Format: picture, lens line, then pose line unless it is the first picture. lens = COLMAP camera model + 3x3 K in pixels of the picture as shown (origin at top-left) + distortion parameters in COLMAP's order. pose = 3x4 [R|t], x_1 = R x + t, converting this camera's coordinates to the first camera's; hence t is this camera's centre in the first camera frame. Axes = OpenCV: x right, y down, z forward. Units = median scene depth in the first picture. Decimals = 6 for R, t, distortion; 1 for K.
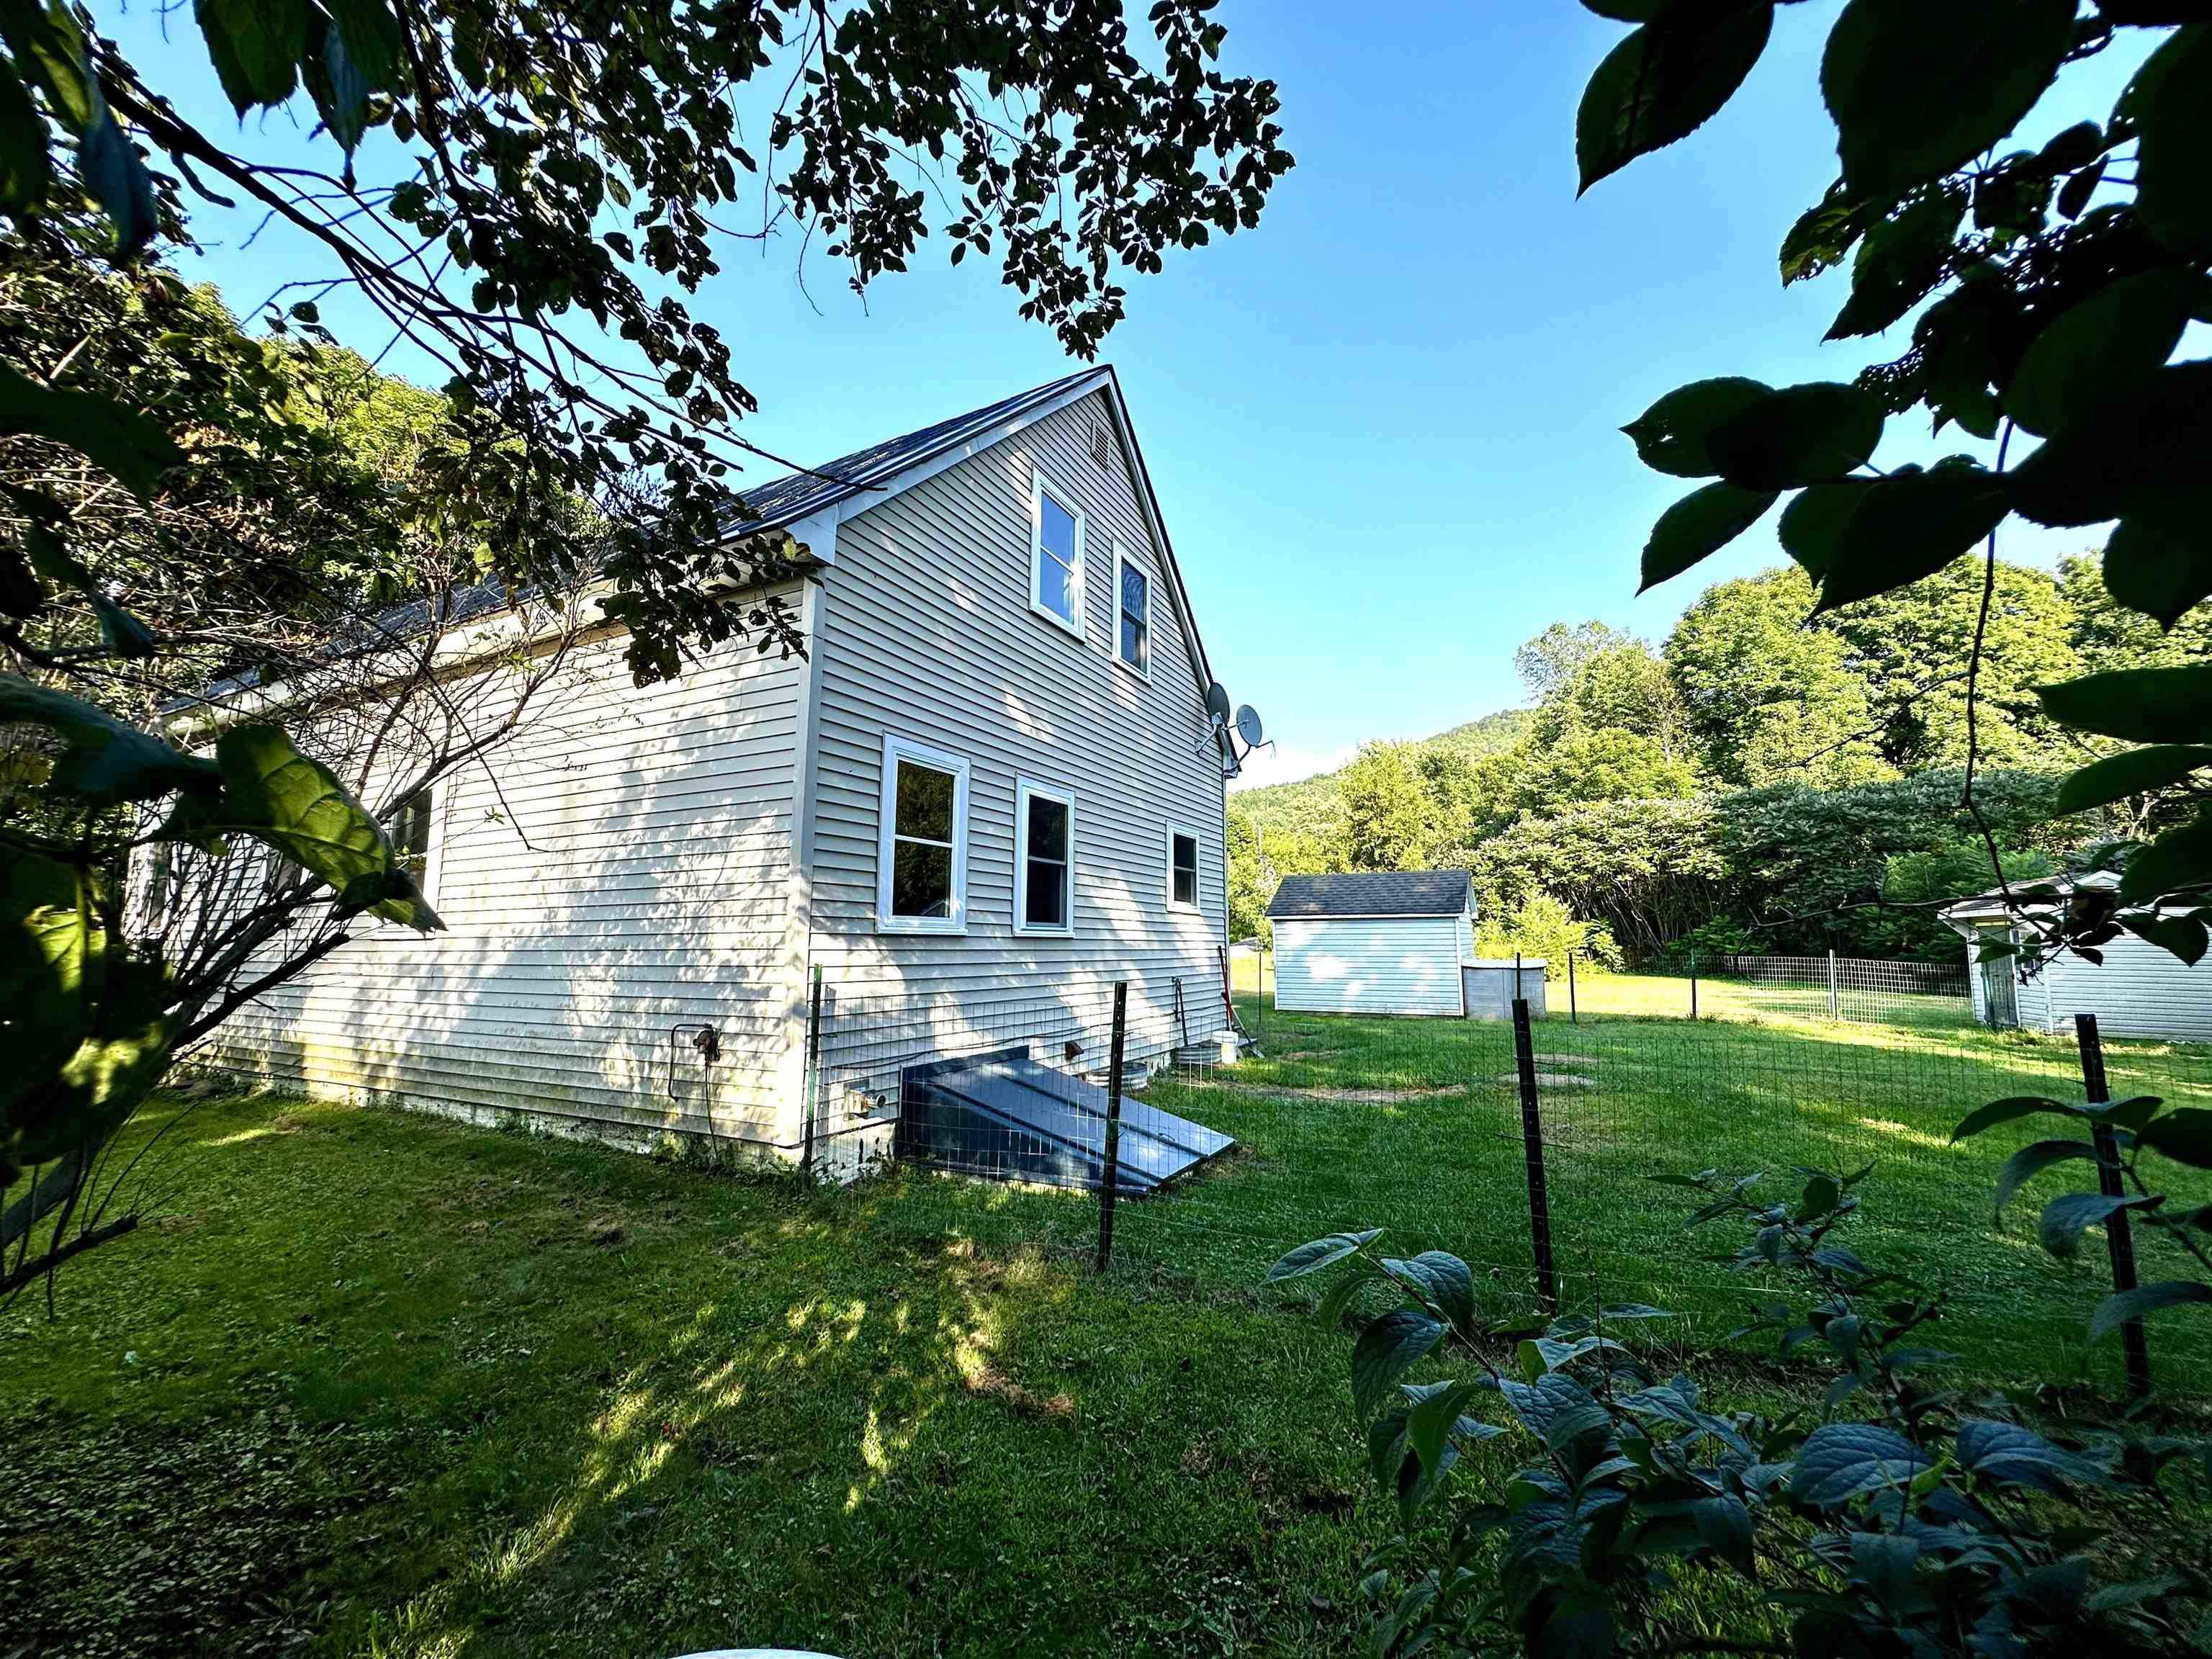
lens RADIAL K [[892.7, 0, 1106.0], [0, 892.7, 829.5], [0, 0, 1]] dist [0.026946, -0.000060]
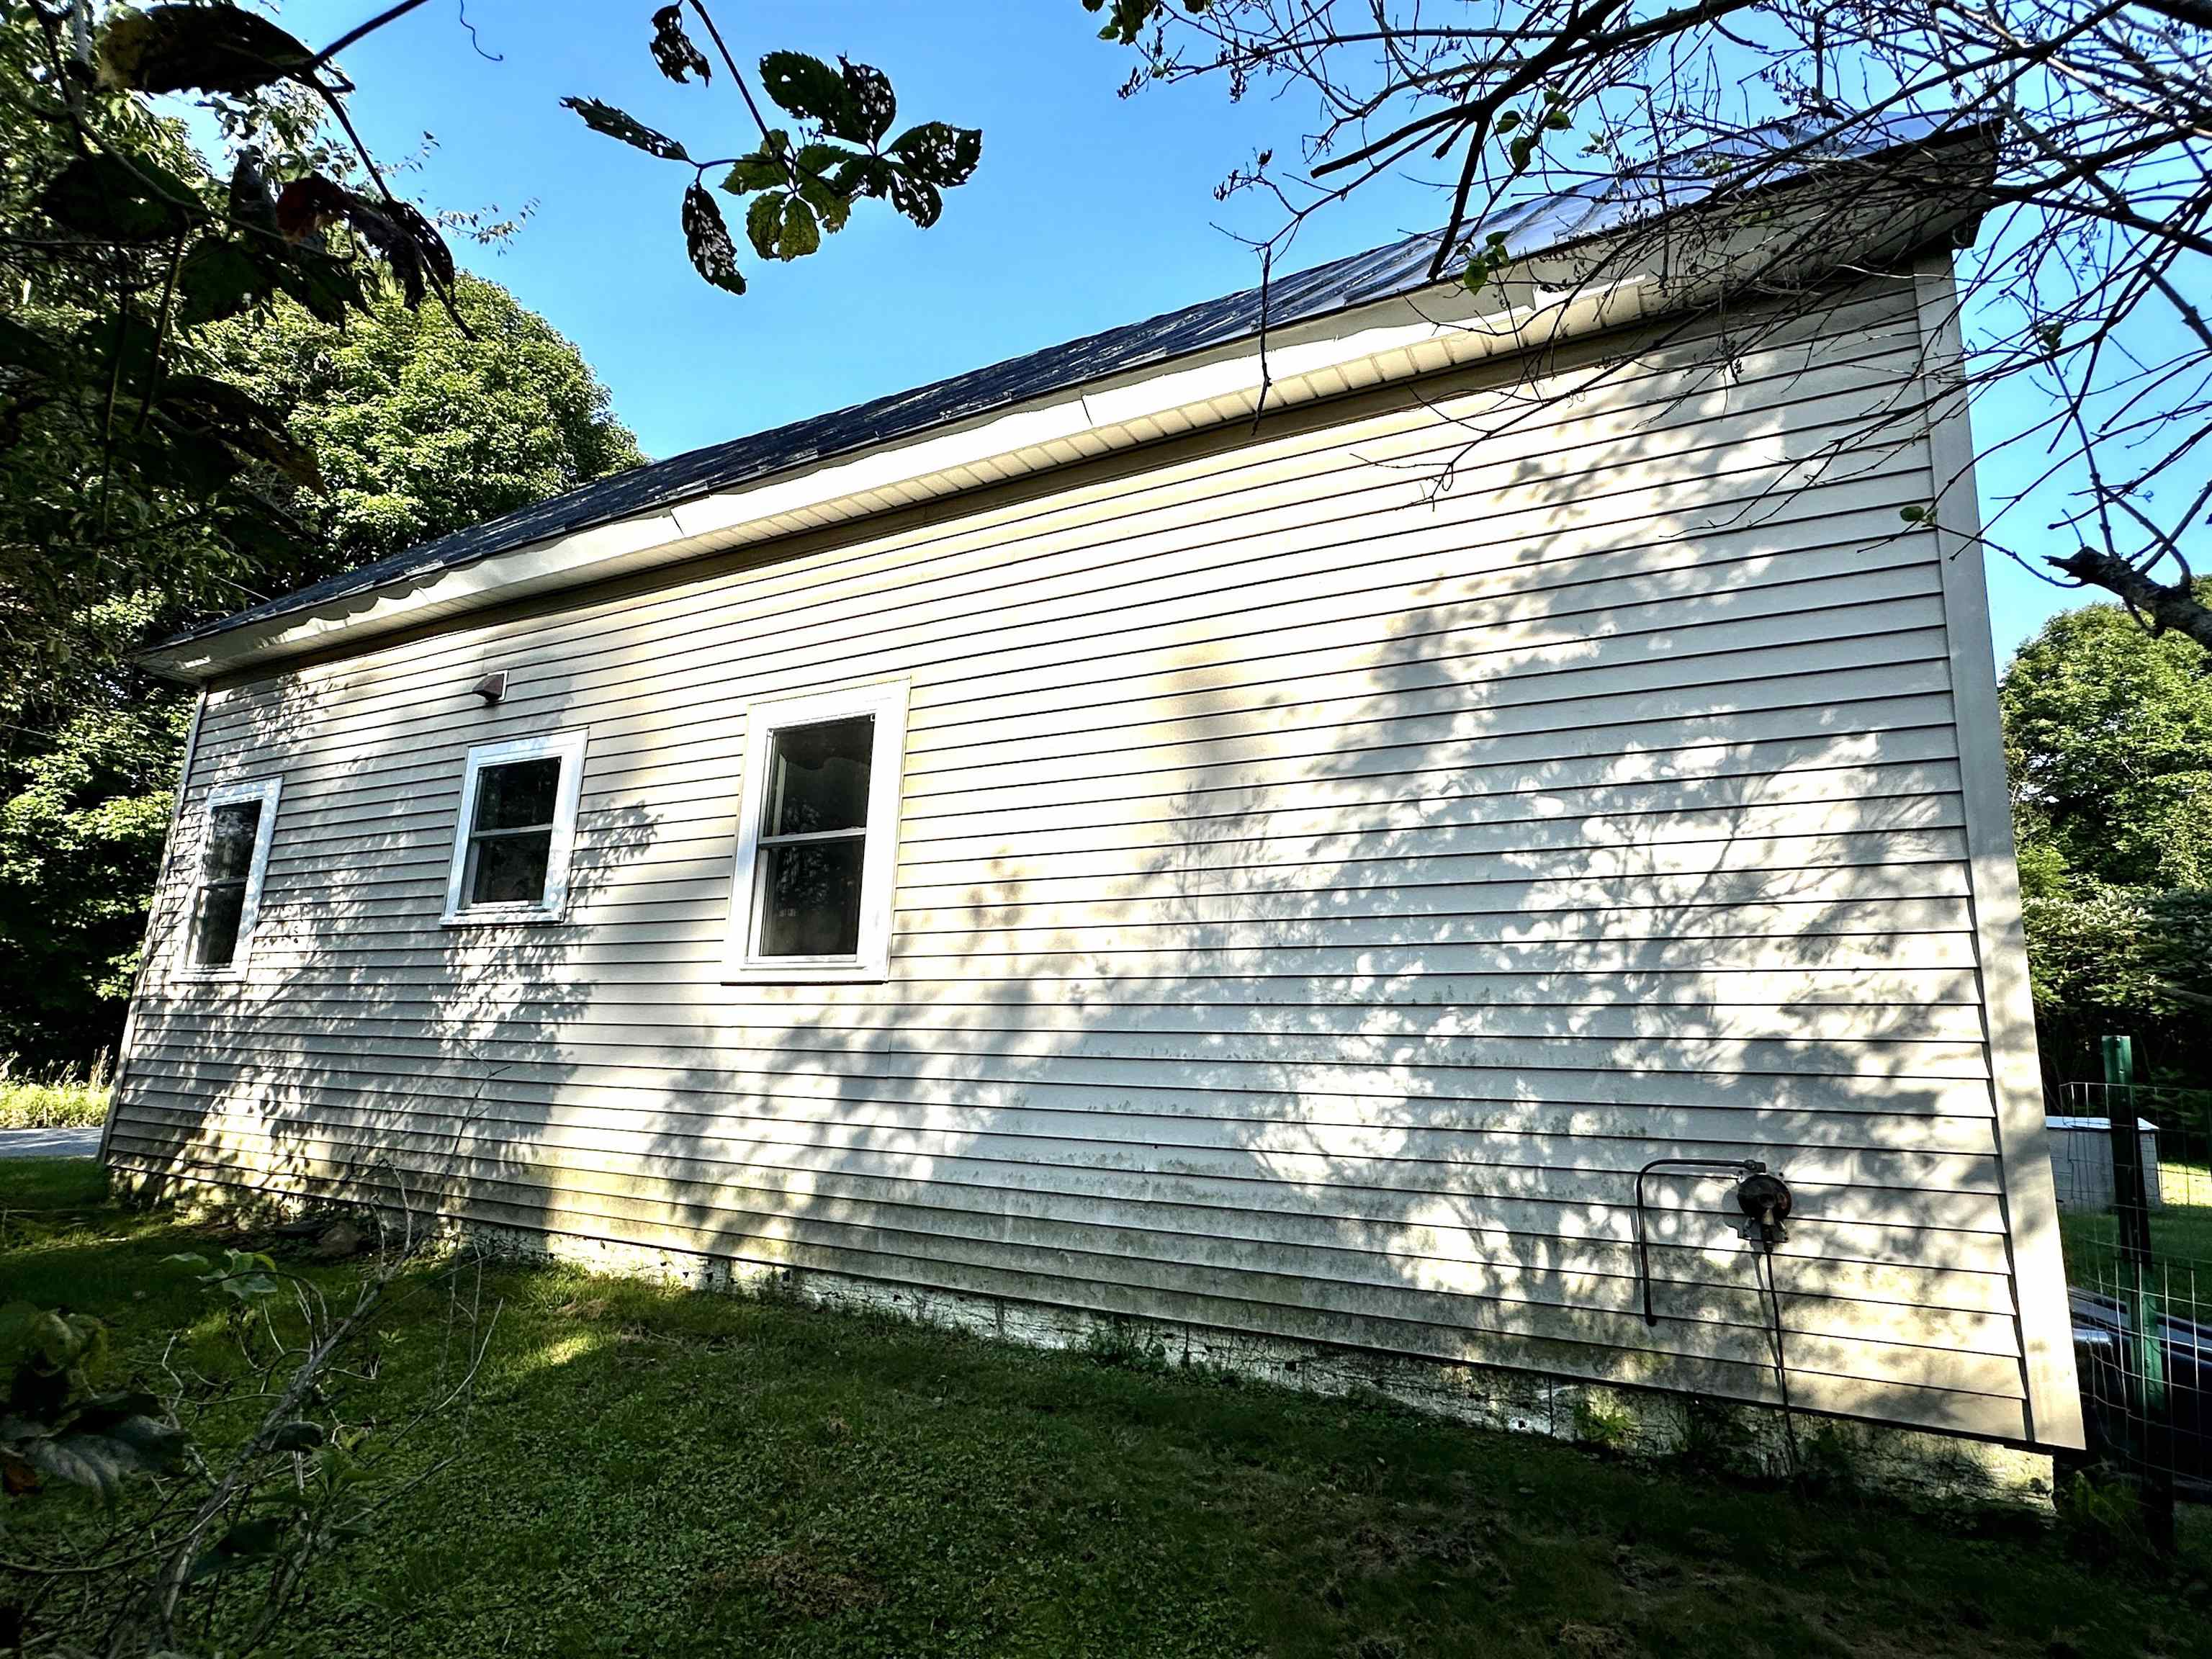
lens RADIAL K [[1198.3, 0, 1106.0], [0, 1198.3, 829.5], [0, 0, 1]] dist [0.006724, 0.000638]
pose [[0.999248, 0.036676, -0.012596, -0.637129], [-0.037565, 0.996117, -0.079628, 0.085593], [0.009626, 0.080041, 0.996745, 0.289608]]
